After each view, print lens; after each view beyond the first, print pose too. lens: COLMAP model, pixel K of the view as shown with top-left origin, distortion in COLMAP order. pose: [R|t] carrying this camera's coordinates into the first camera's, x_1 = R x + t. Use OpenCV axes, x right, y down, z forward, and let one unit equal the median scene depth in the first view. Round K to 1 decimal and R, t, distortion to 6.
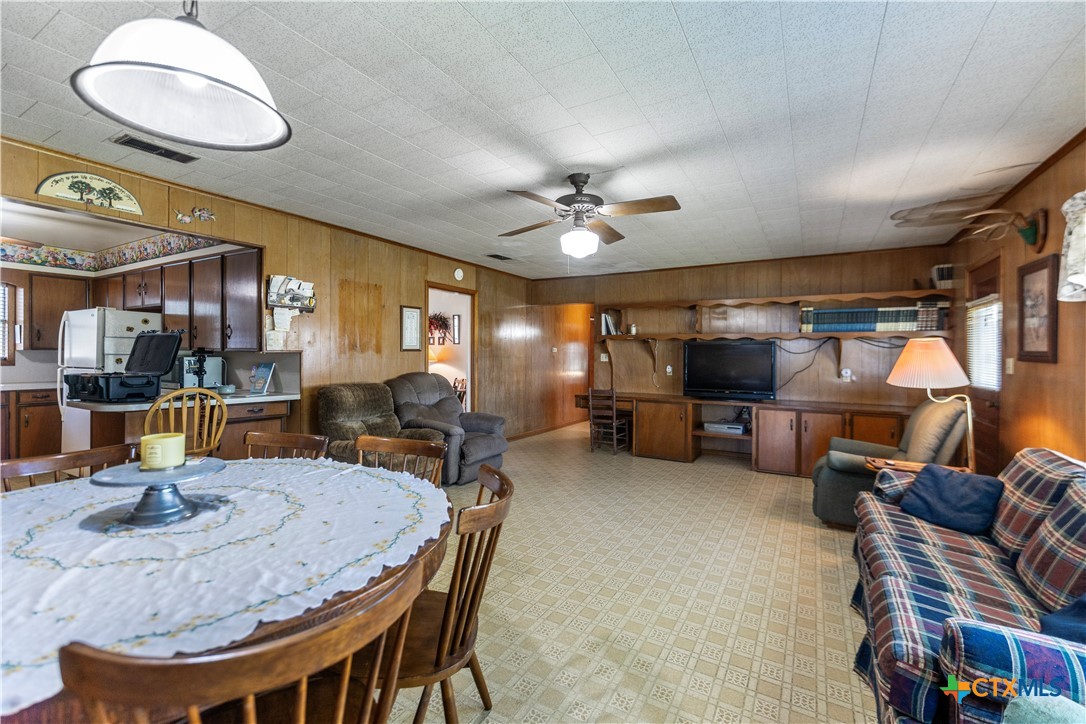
lens RADIAL K [[468.8, 0, 551.2], [0, 468.8, 353.2], [0, 0, 1]] dist [0.000953, -0.001180]
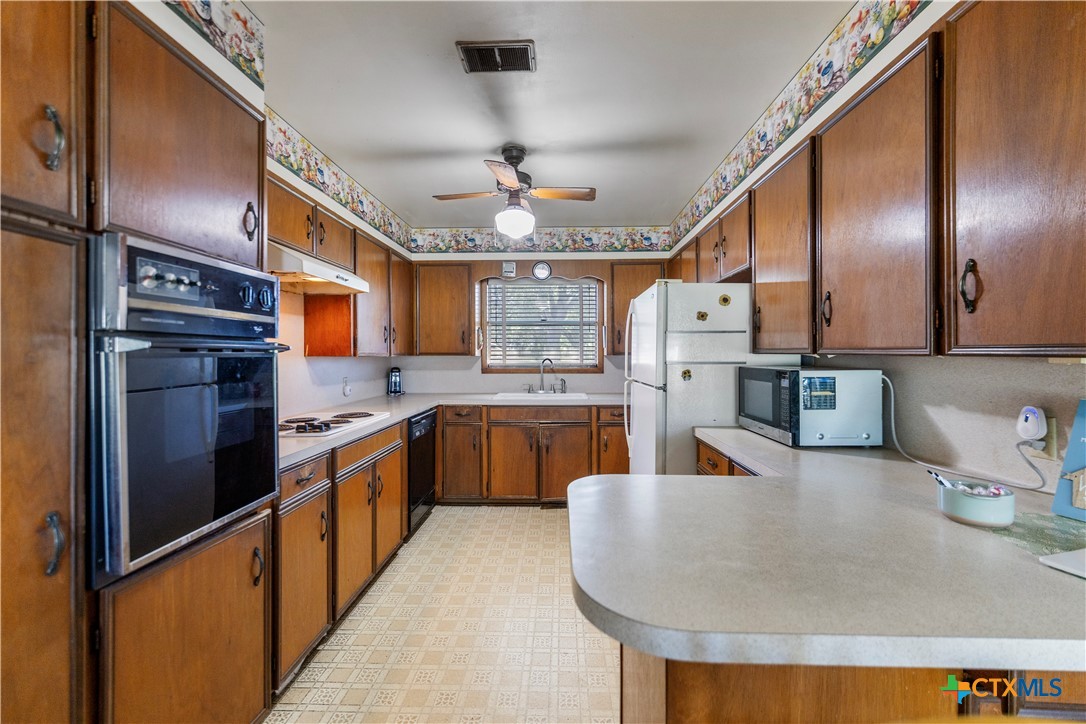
lens RADIAL K [[468.8, 0, 547.3], [0, 468.8, 354.6], [0, 0, 1]] dist [0.000953, -0.001180]
pose [[0.475499, -0.007566, -0.879684, -0.461413], [0.005780, 0.999968, -0.005477, -0.004568], [0.879697, -0.002480, 0.475527, 0.531788]]
